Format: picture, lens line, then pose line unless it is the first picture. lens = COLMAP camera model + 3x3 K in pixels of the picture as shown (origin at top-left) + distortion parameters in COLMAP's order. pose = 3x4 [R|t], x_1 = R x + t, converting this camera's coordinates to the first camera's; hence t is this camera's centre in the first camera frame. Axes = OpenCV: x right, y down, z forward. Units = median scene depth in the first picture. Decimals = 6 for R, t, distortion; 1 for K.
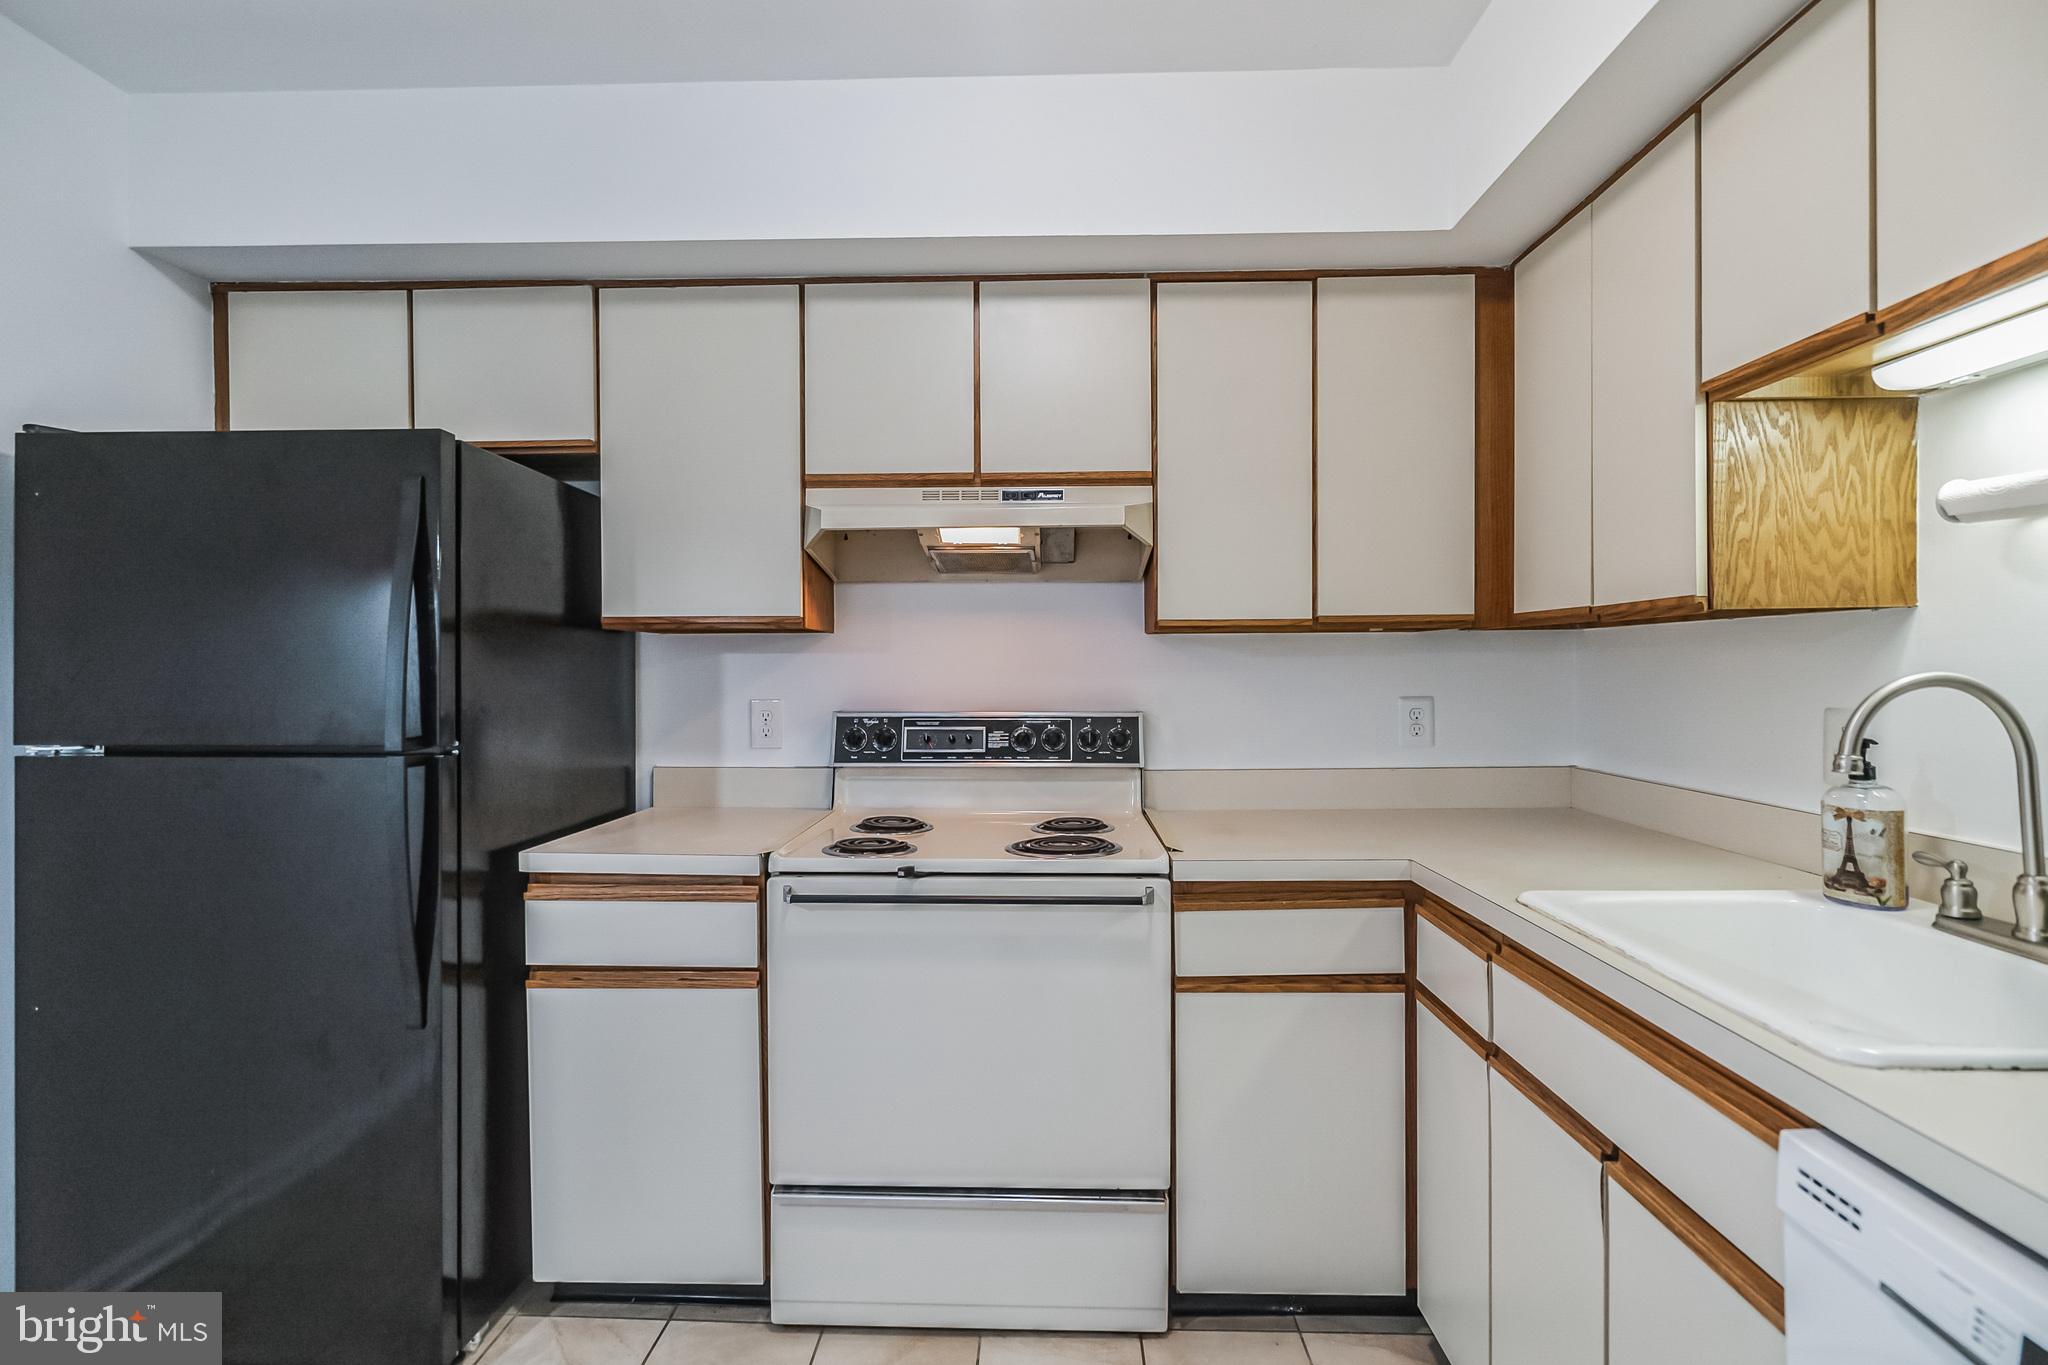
lens RADIAL K [[964.1, 0, 1034.1], [0, 964.1, 679.1], [0, 0, 1]] dist [-0.002361, 0.000151]
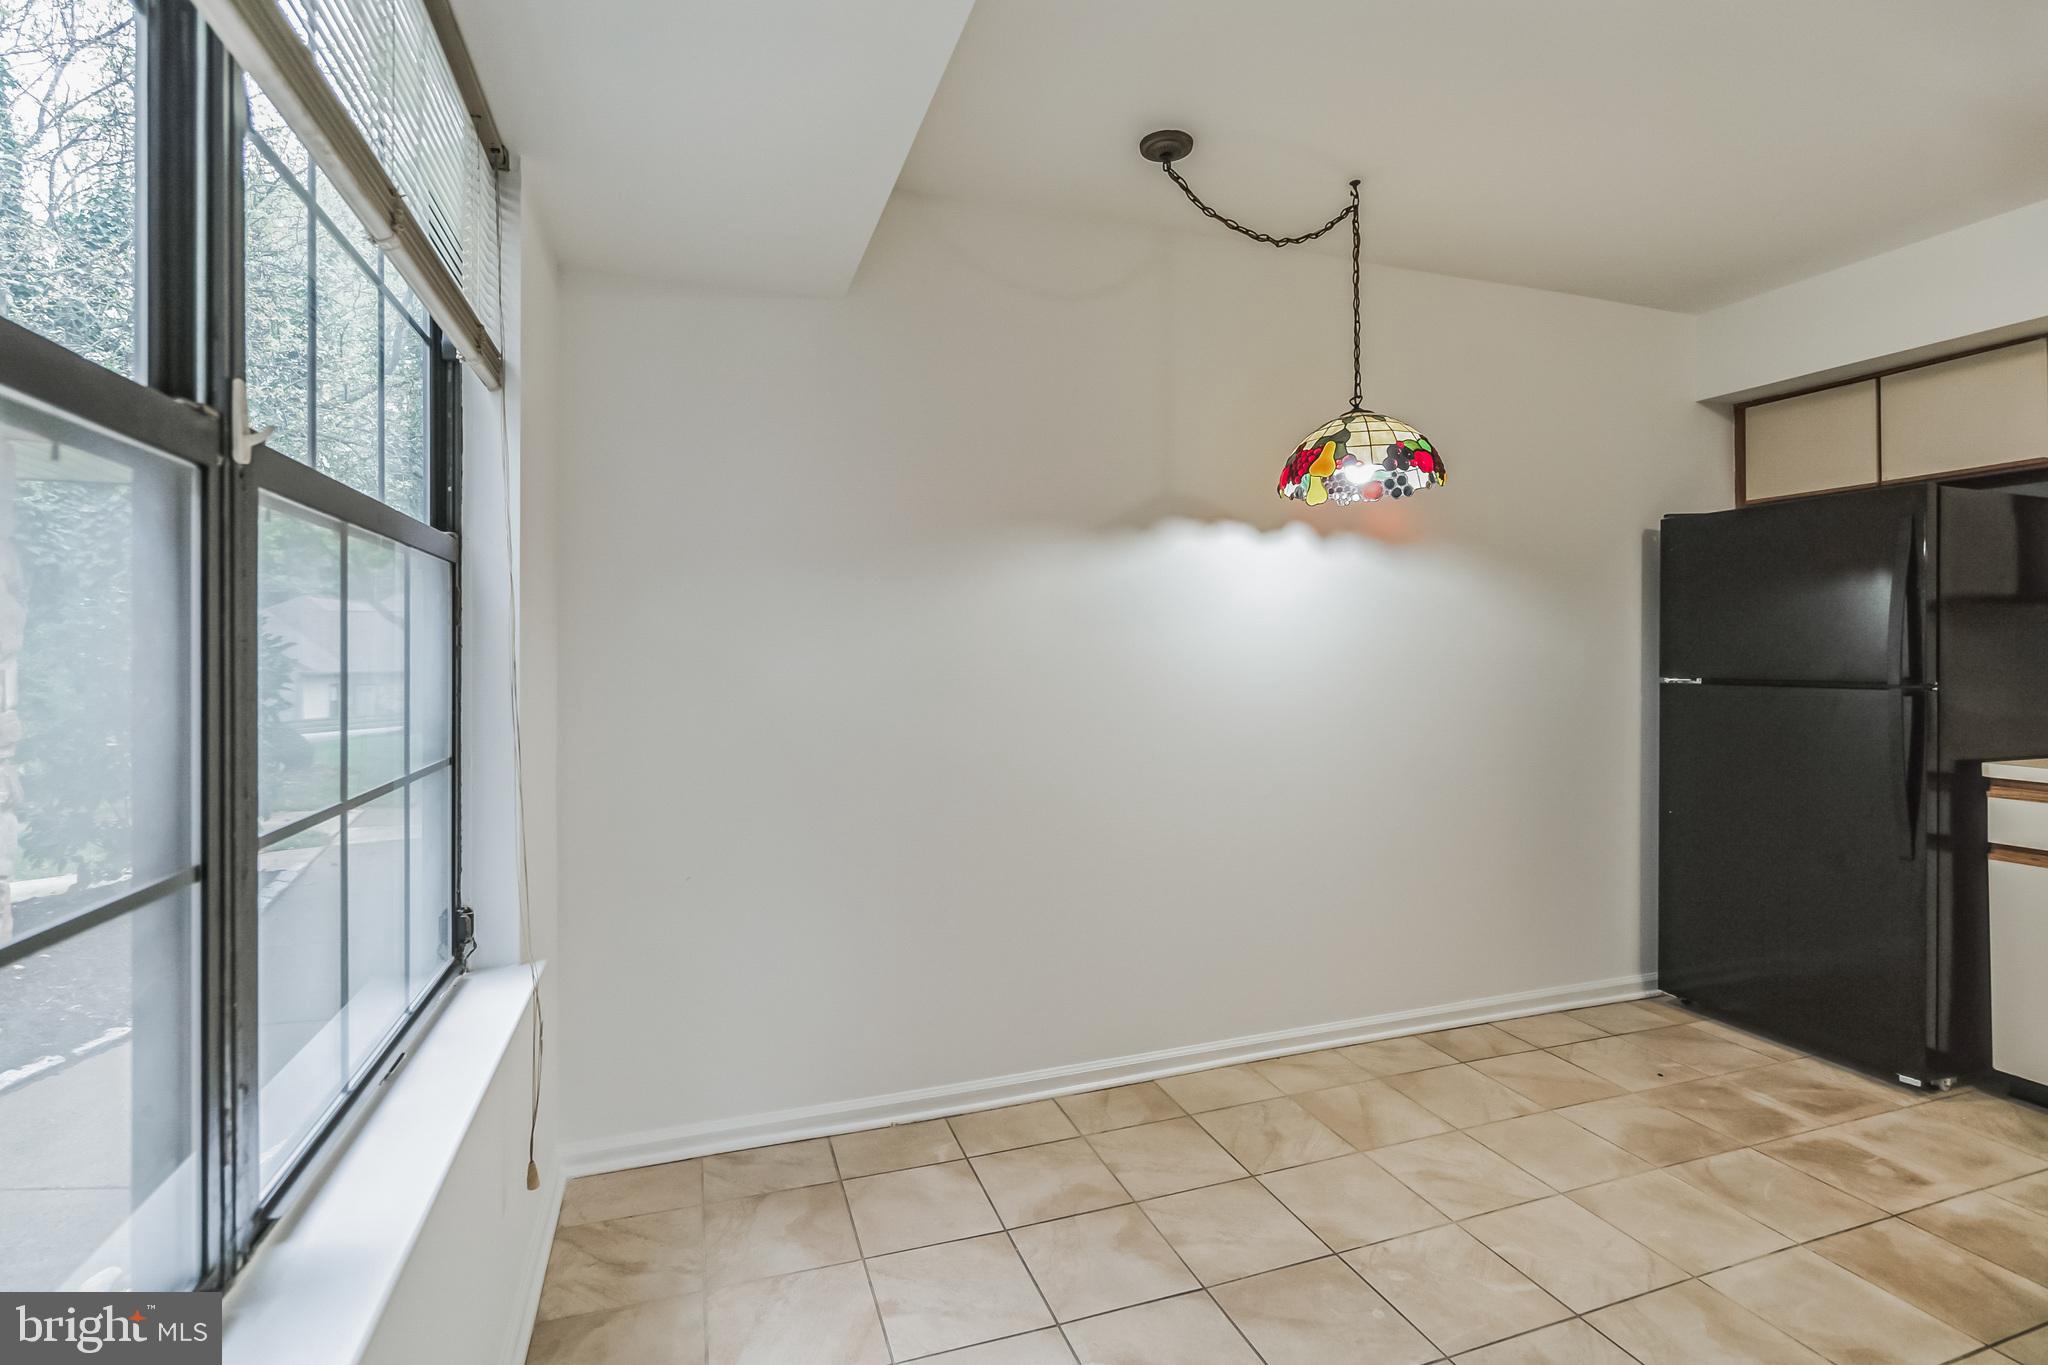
lens RADIAL K [[953.8, 0, 1043.3], [0, 953.8, 648.5], [0, 0, 1]] dist [-0.001119, 0.000068]
pose [[0.364891, -0.001782, -0.931049, 0.272385], [-0.010890, 0.999922, -0.006182, 0.033360], [0.930987, 0.012394, 0.364843, -0.811092]]
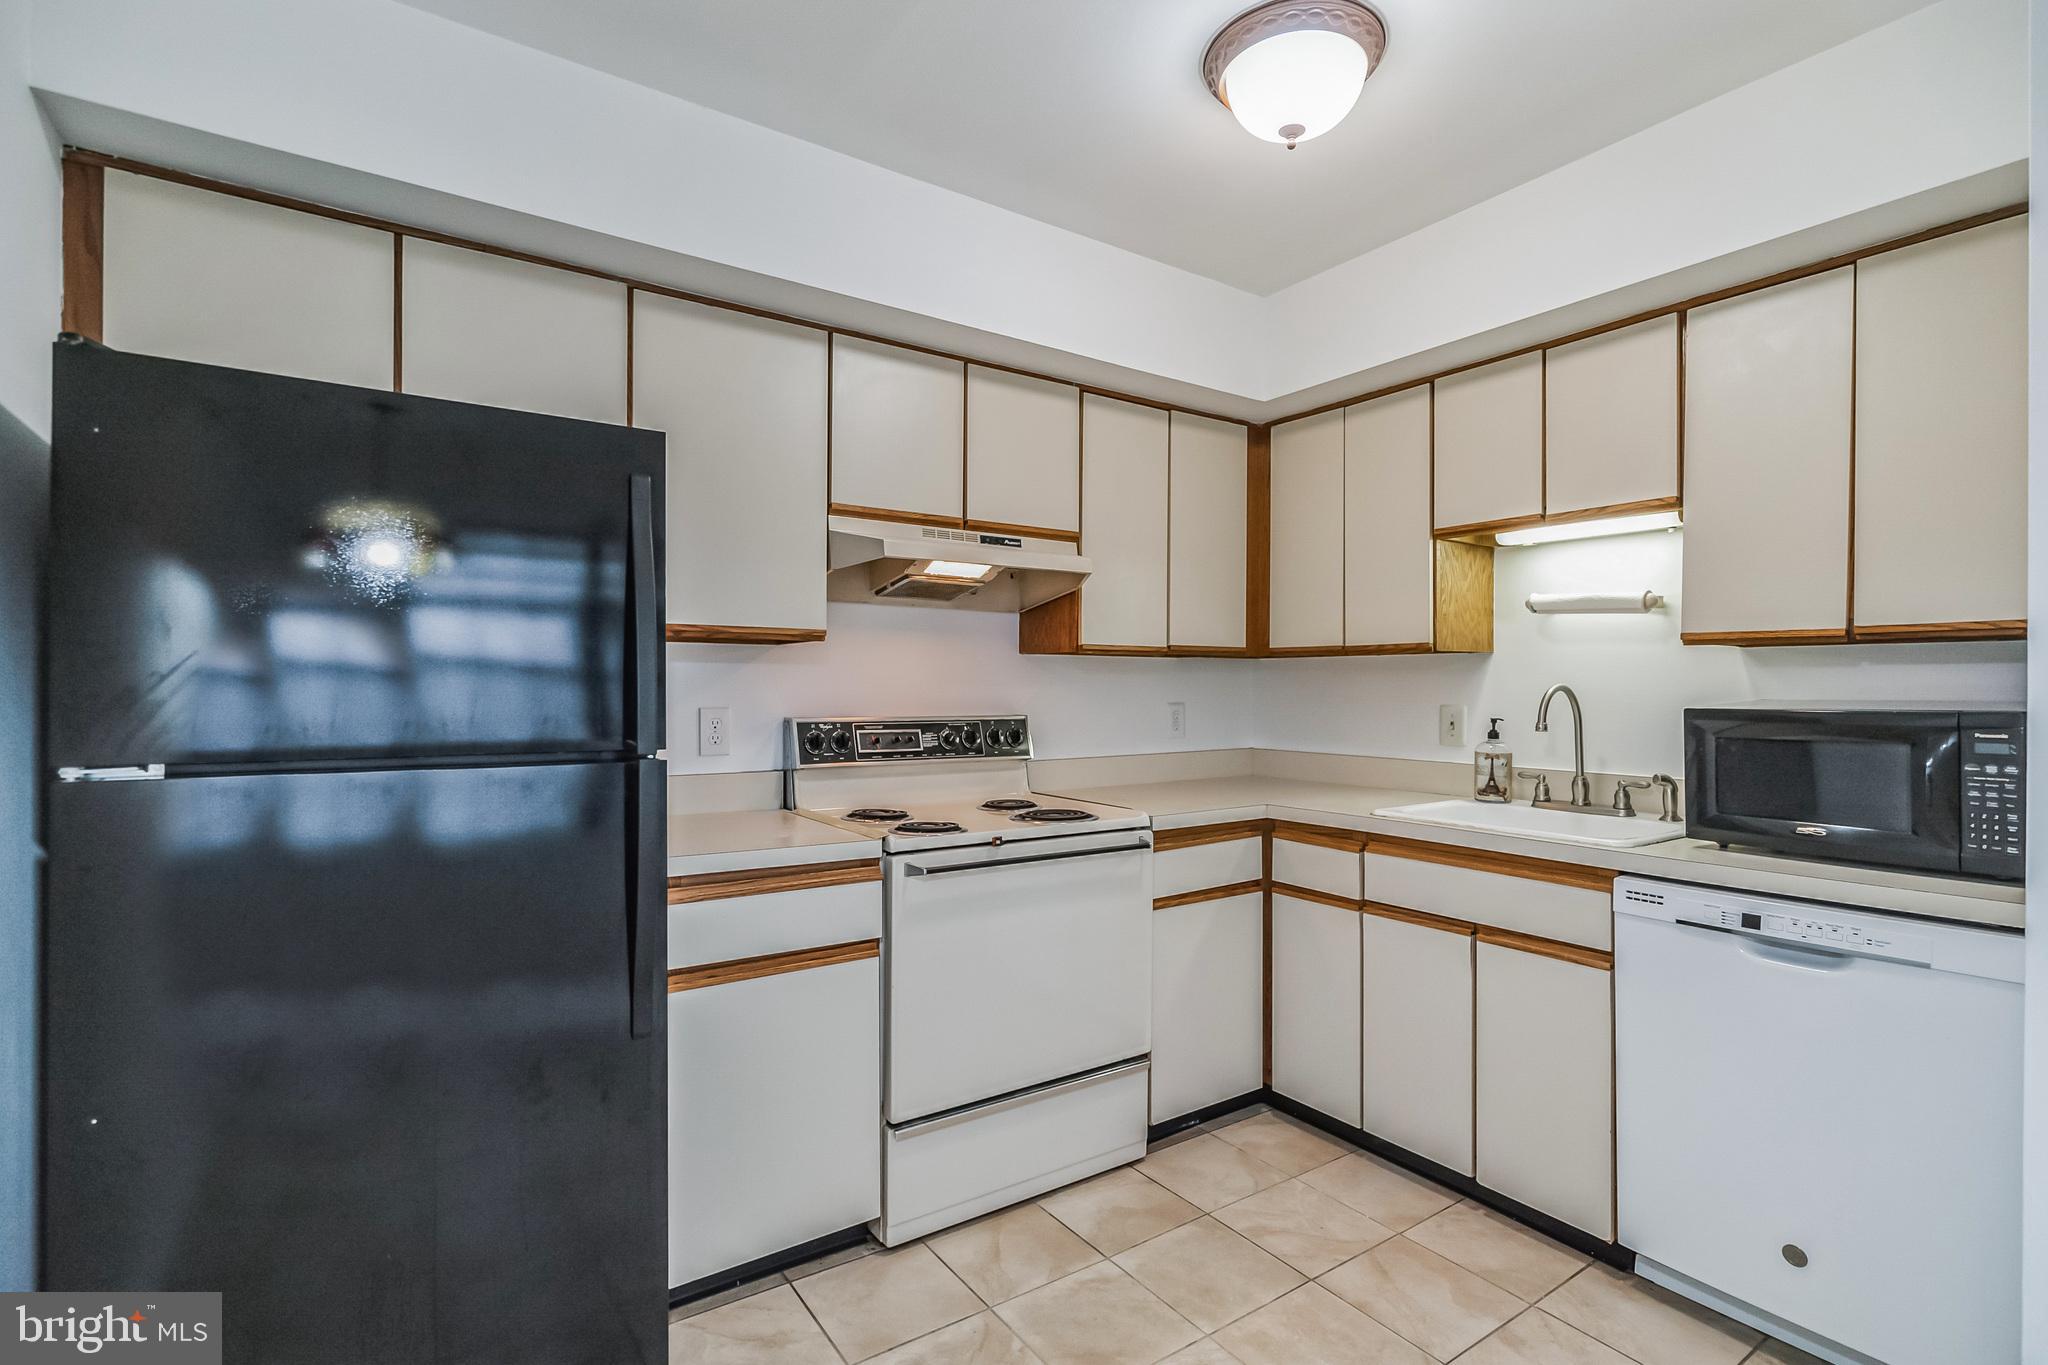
lens RADIAL K [[953.9, 0, 1013.2], [0, 953.9, 685.7], [0, 0, 1]] dist [-0.003305, 0.000172]
pose [[0.812117, 0.007397, 0.583448, -0.804112], [-0.000003, 0.999920, -0.012673, 0.014421], [-0.583495, 0.010290, 0.812051, -0.014346]]
